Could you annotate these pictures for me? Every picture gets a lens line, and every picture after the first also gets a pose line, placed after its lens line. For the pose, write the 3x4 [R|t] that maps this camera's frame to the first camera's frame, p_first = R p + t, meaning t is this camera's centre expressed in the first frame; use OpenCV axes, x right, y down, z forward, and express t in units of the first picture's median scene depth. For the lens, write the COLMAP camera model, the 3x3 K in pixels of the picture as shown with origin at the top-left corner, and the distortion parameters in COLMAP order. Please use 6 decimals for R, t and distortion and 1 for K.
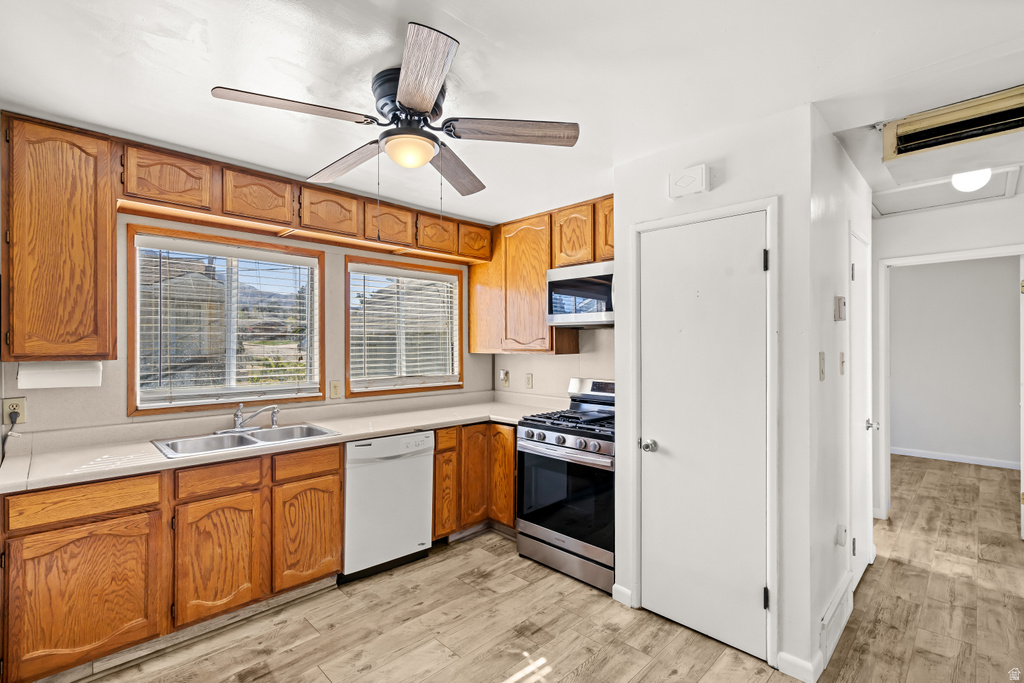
lens RADIAL K [[464.1, 0, 534.4], [0, 464.1, 319.7], [0, 0, 1]] dist [-0.002487, 0.001068]
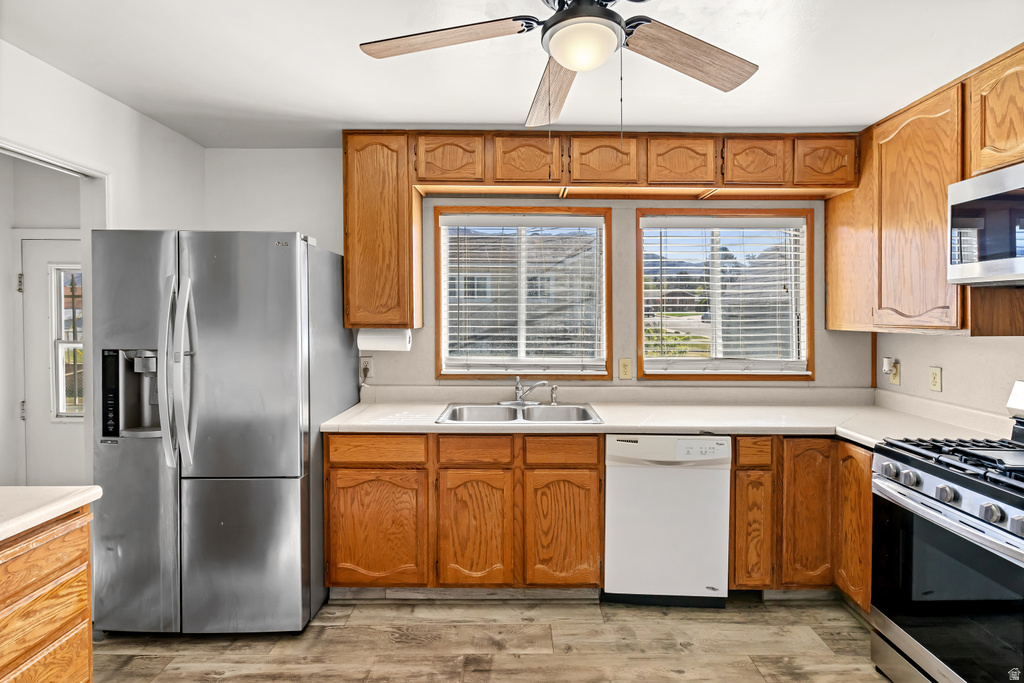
lens RADIAL K [[526.5, 0, 530.8], [0, 526.5, 306.4], [0, 0, 1]] dist [-0.002528, 0.005934]
pose [[0.696518, -0.008986, -0.717483, 0.174212], [0.032953, 0.999267, 0.019474, 0.014078], [0.716782, -0.037207, 0.696303, 0.254737]]
